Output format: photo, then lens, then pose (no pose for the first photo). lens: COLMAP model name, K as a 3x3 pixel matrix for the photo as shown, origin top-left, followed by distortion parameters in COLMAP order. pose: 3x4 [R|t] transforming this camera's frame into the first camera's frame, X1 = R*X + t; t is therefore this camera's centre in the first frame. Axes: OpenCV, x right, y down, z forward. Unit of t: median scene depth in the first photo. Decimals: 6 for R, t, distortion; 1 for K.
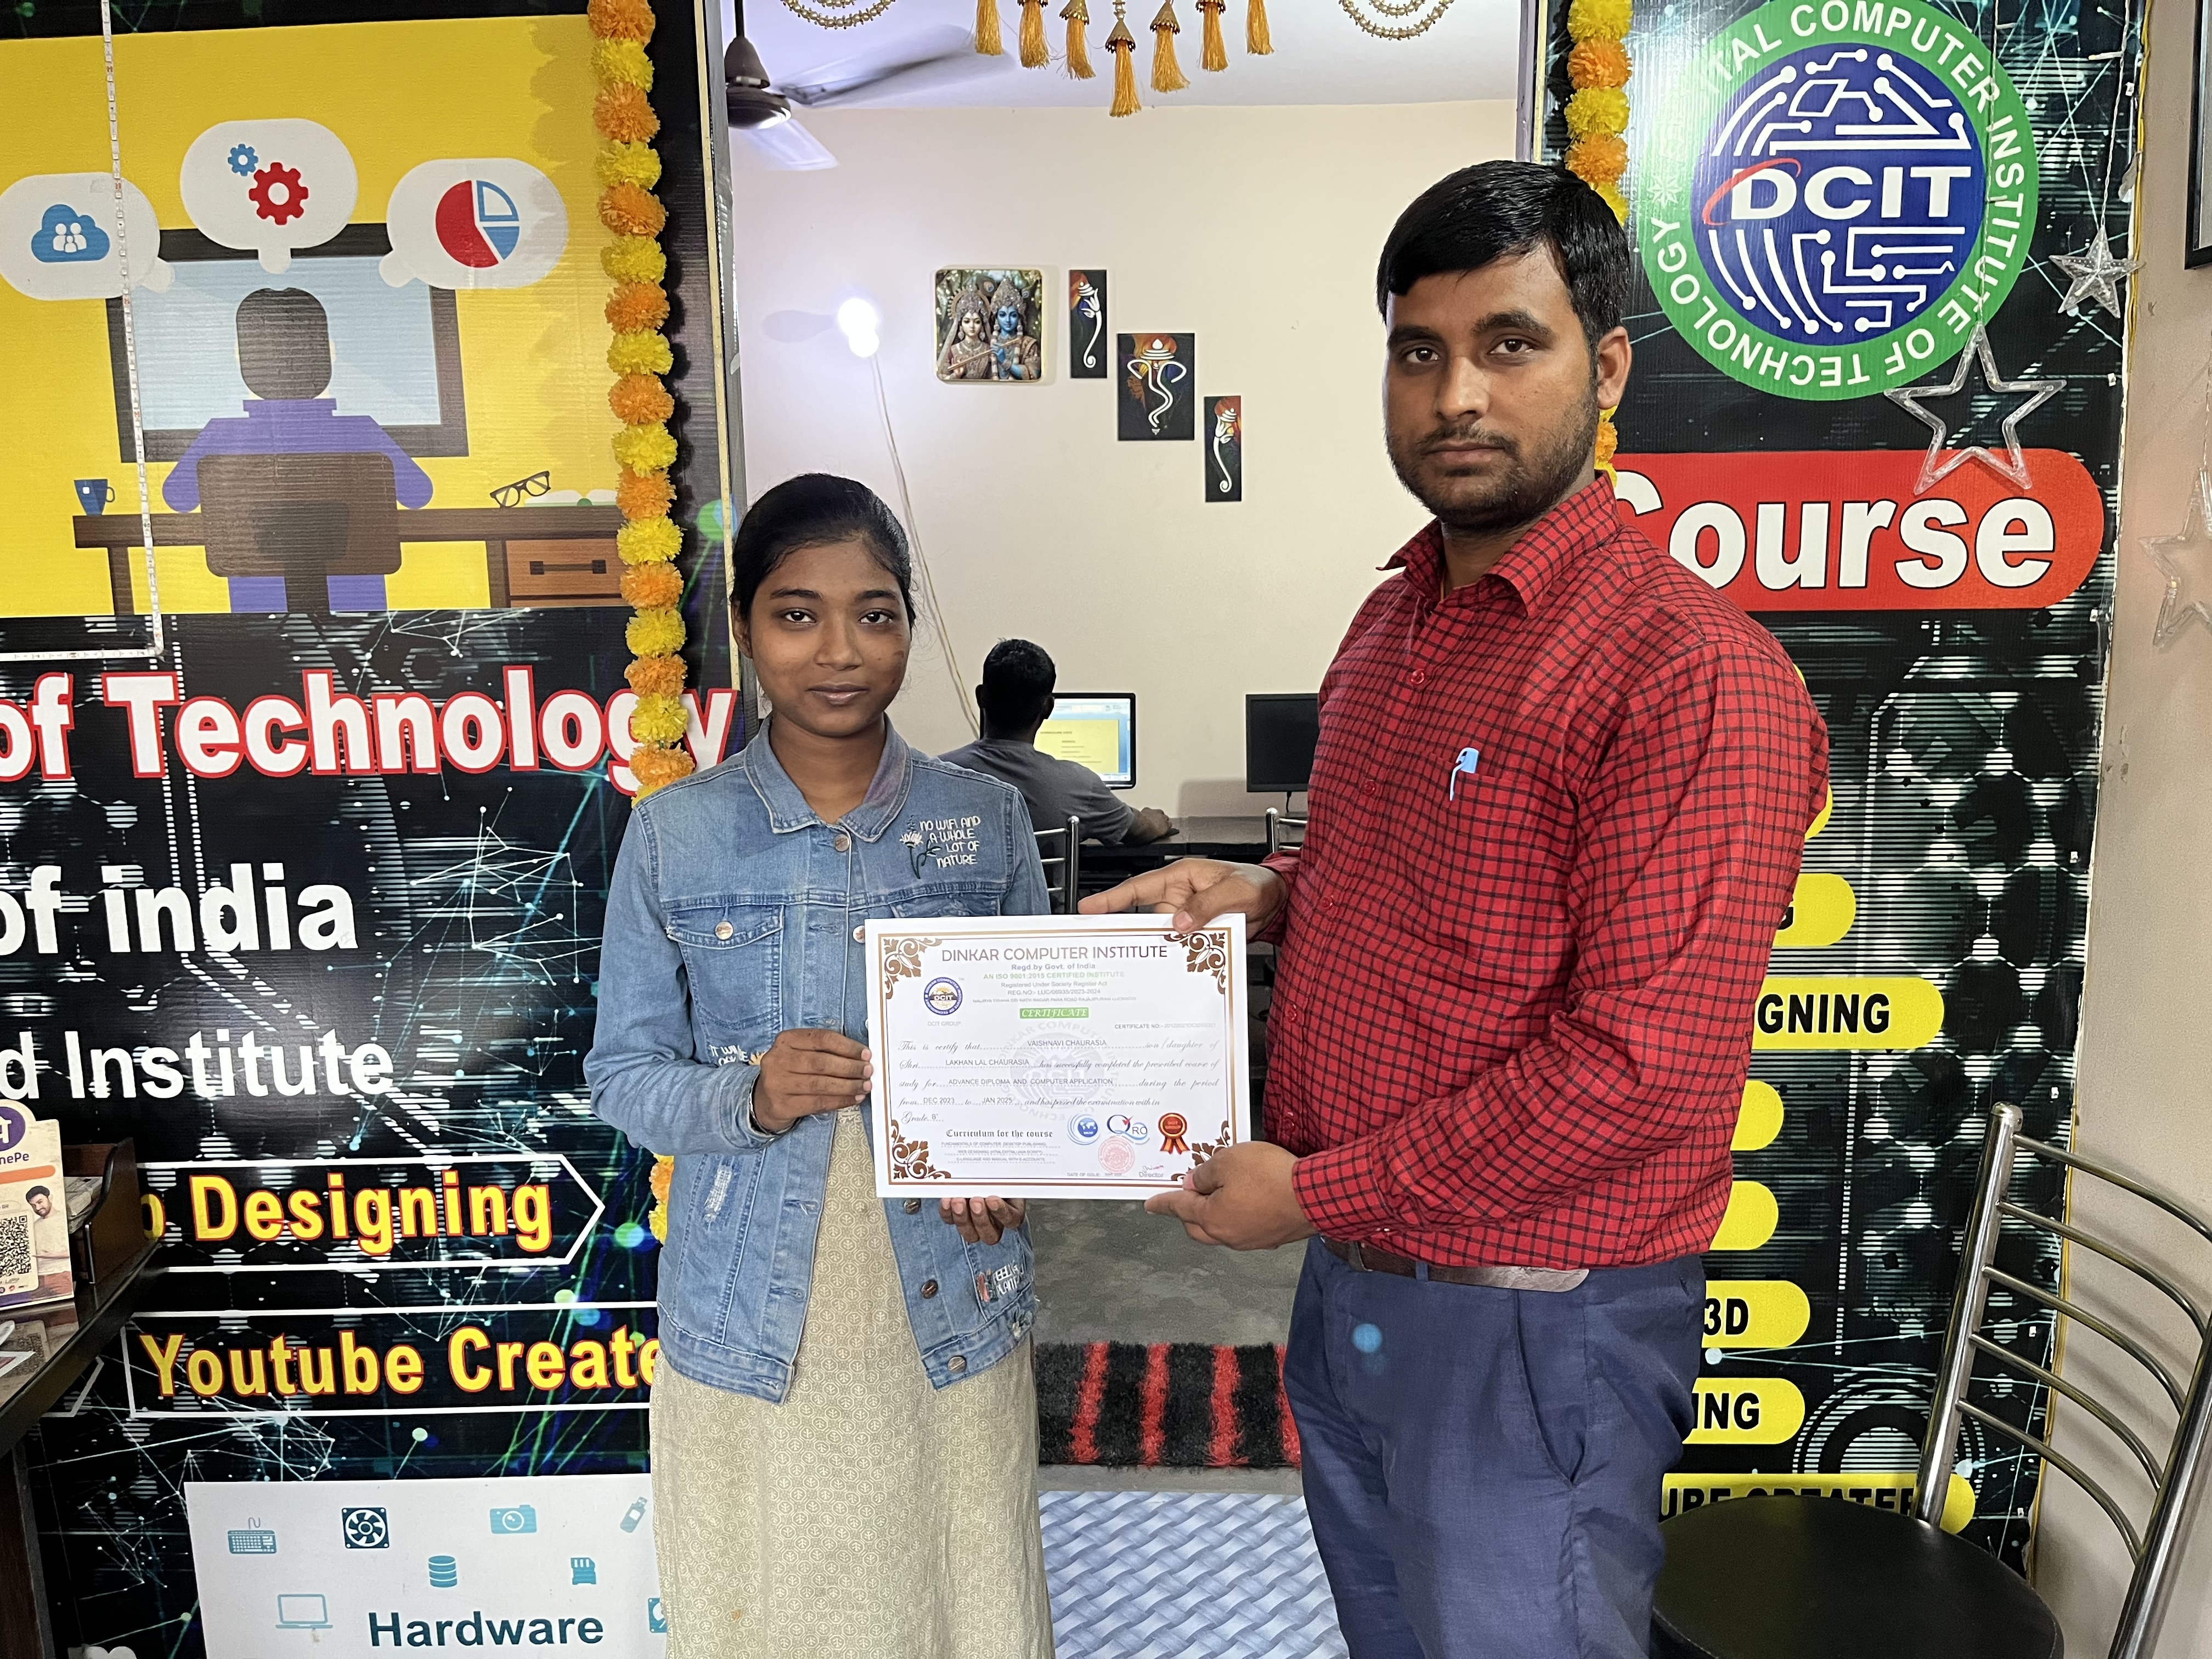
lens RADIAL K [[1683.1, 0, 1110.3], [0, 1683.1, 833.2], [0, 0, 1]] dist [0.064618, -0.094443]
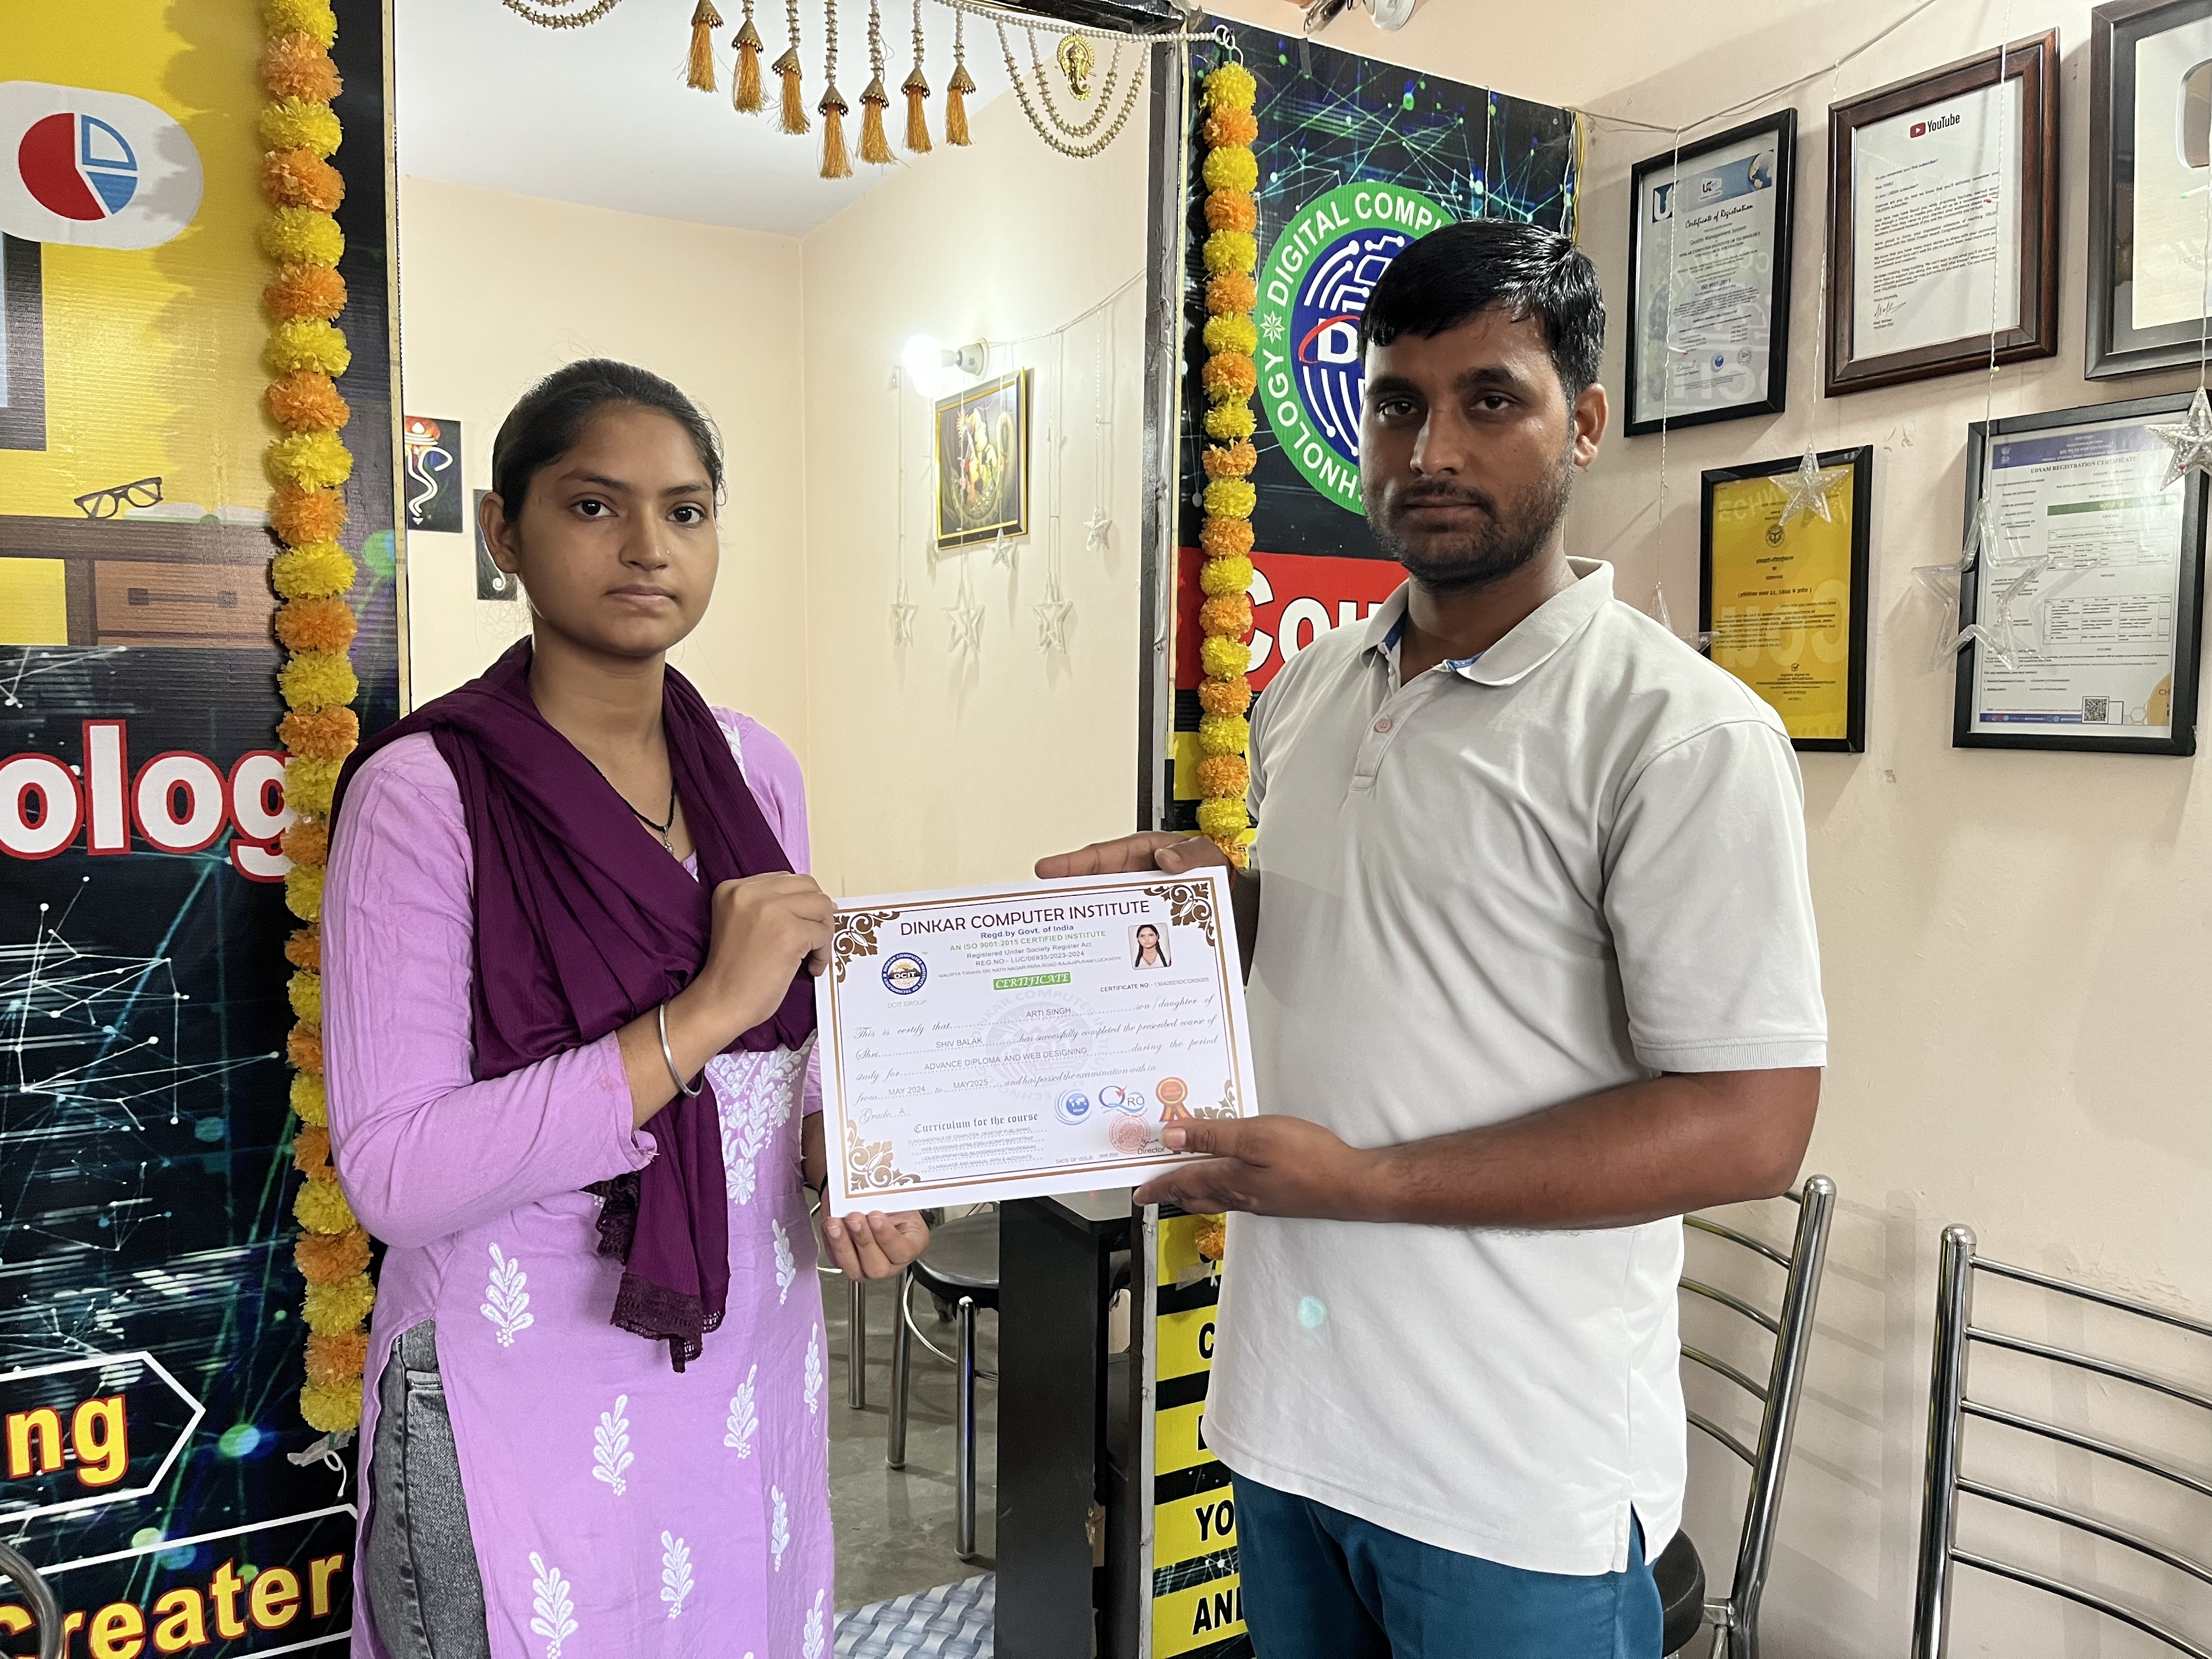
lens RADIAL K [[1683.1, 0, 1116.8], [0, 1683.1, 840.8], [0, 0, 1]] dist [0.064618, -0.094443]
pose [[0.855524, -0.020683, 0.517350, -0.355424], [0.059420, 0.996522, -0.058422, 0.030237], [-0.514342, 0.080722, 0.853778, 0.093753]]
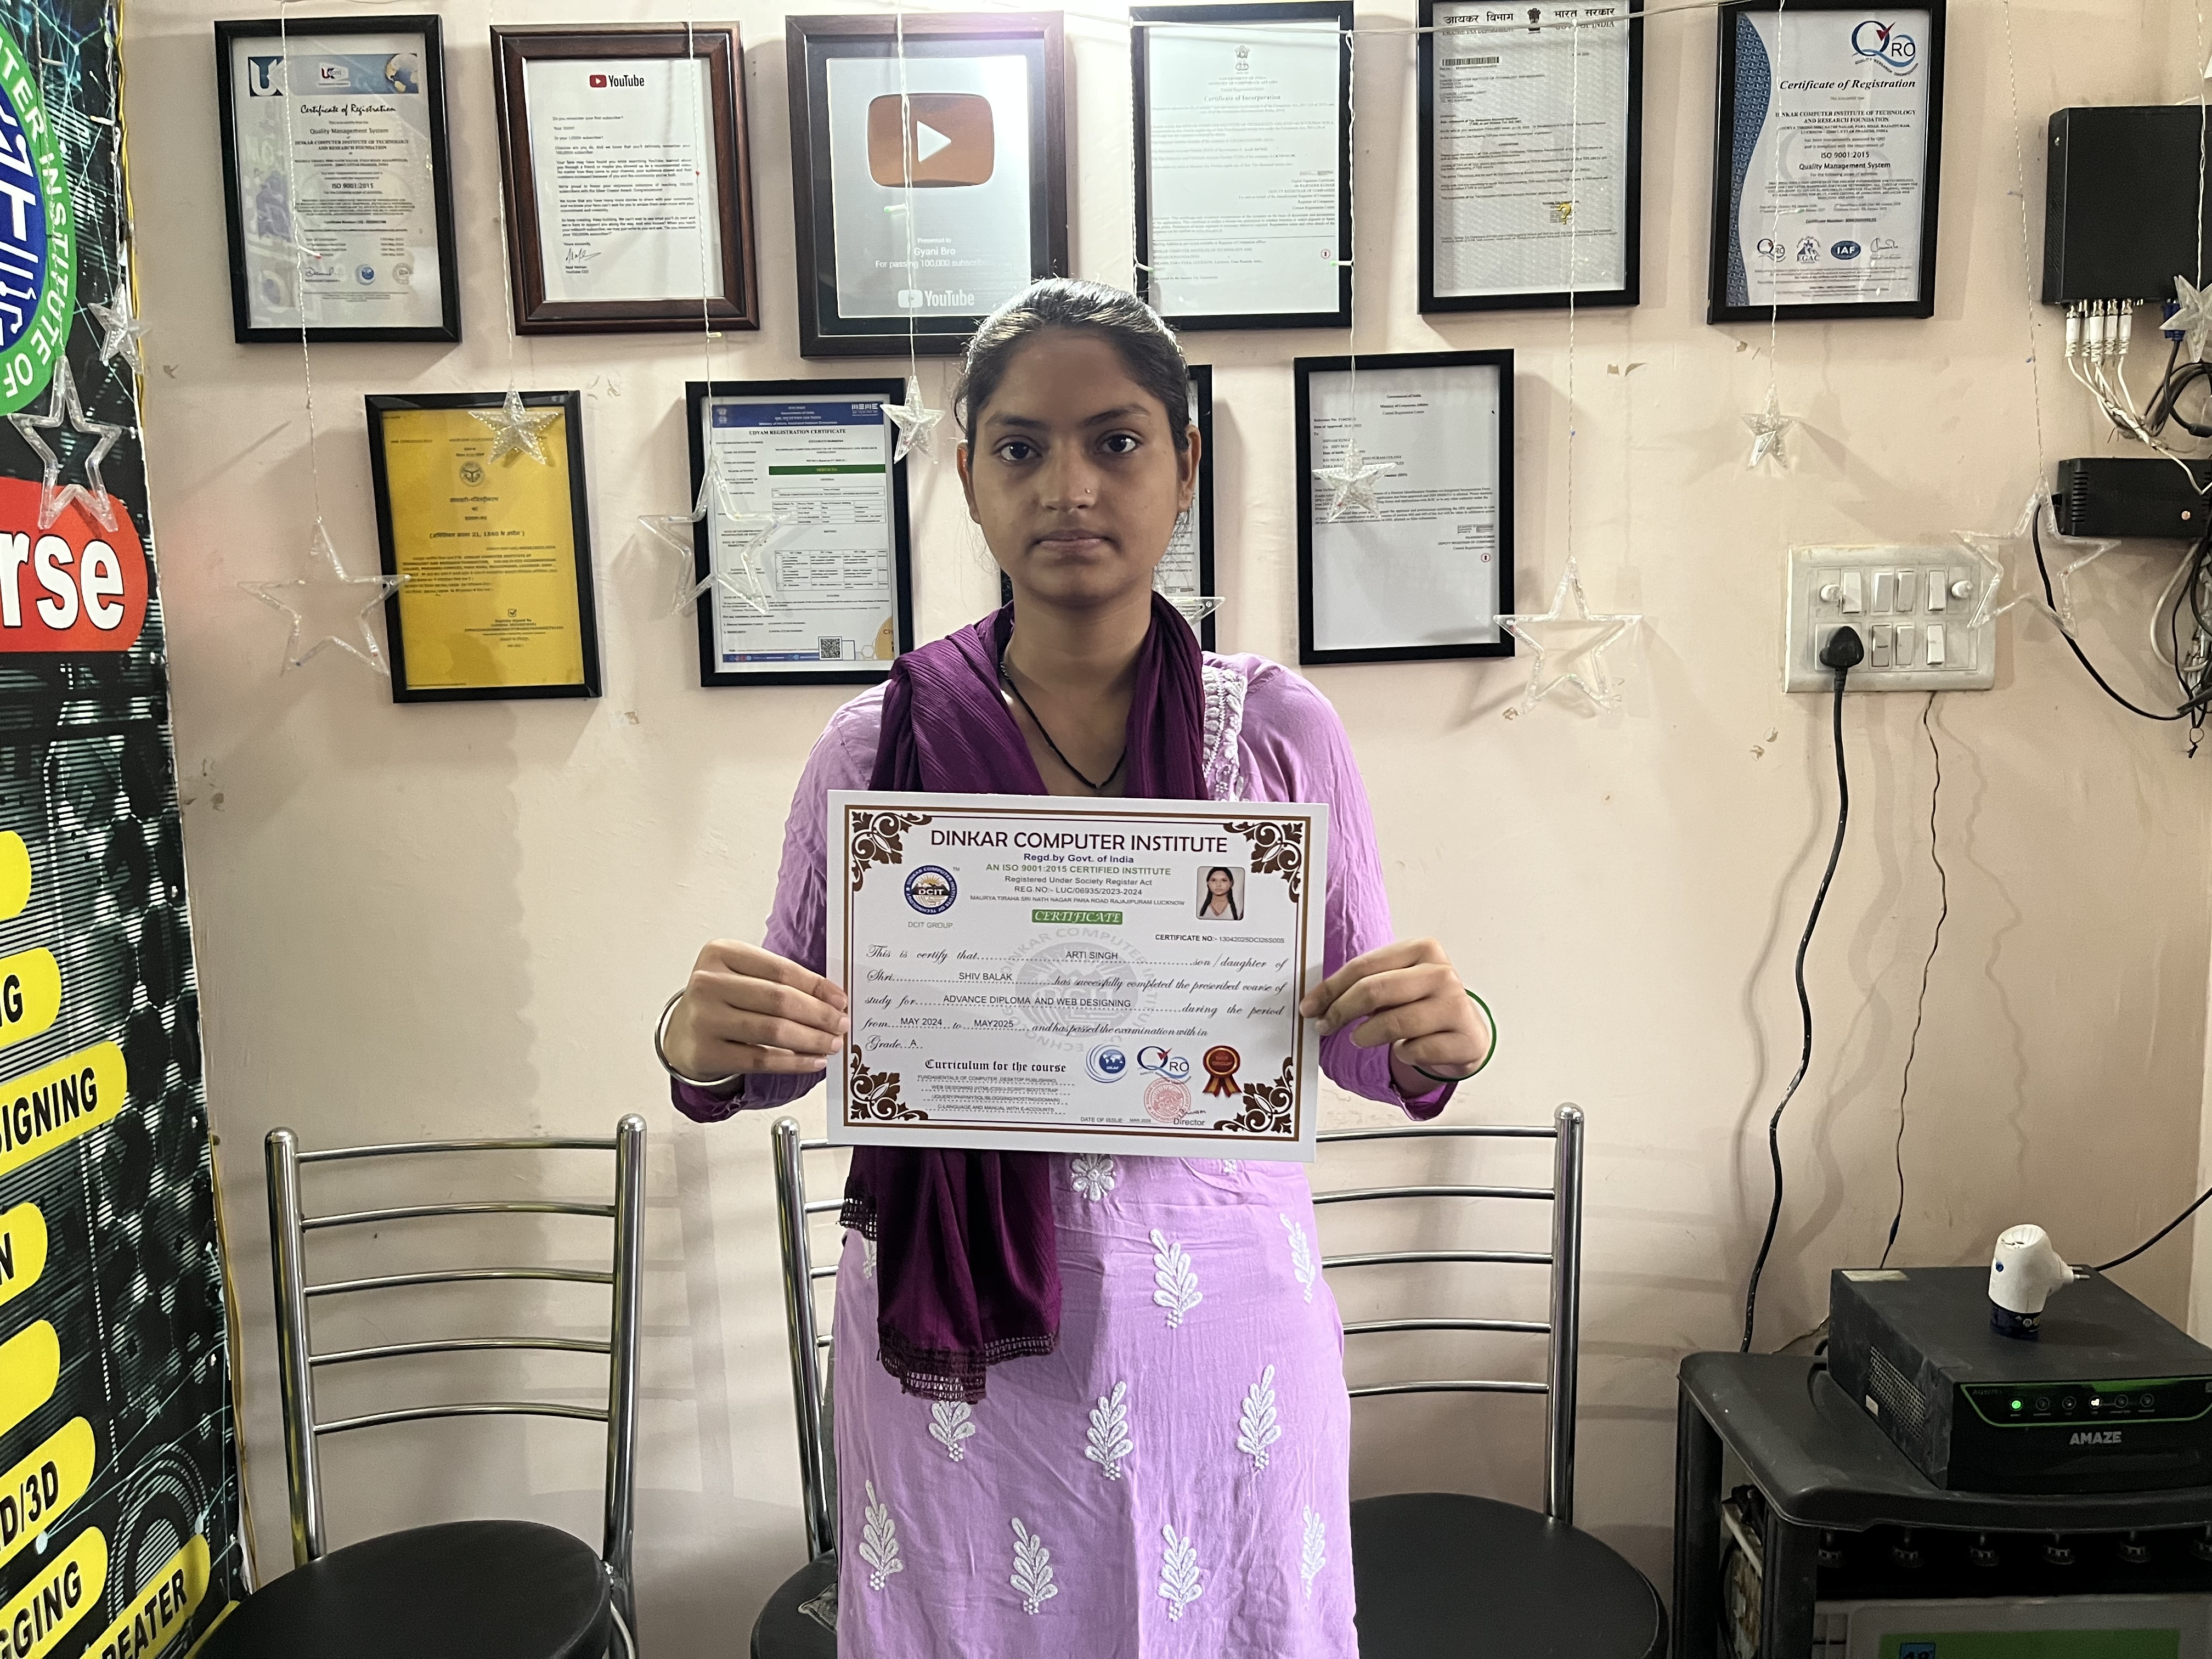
lens RADIAL K [[1686.1, 0, 1117.3], [0, 1686.1, 833.3], [0, 0, 1]] dist [0.058523, -0.099716]
pose [[-0.051822, -0.103920, 0.993235, -0.494797], [0.177620, 0.977754, 0.111568, -0.034556], [-0.982734, 0.182200, -0.032211, 0.474943]]
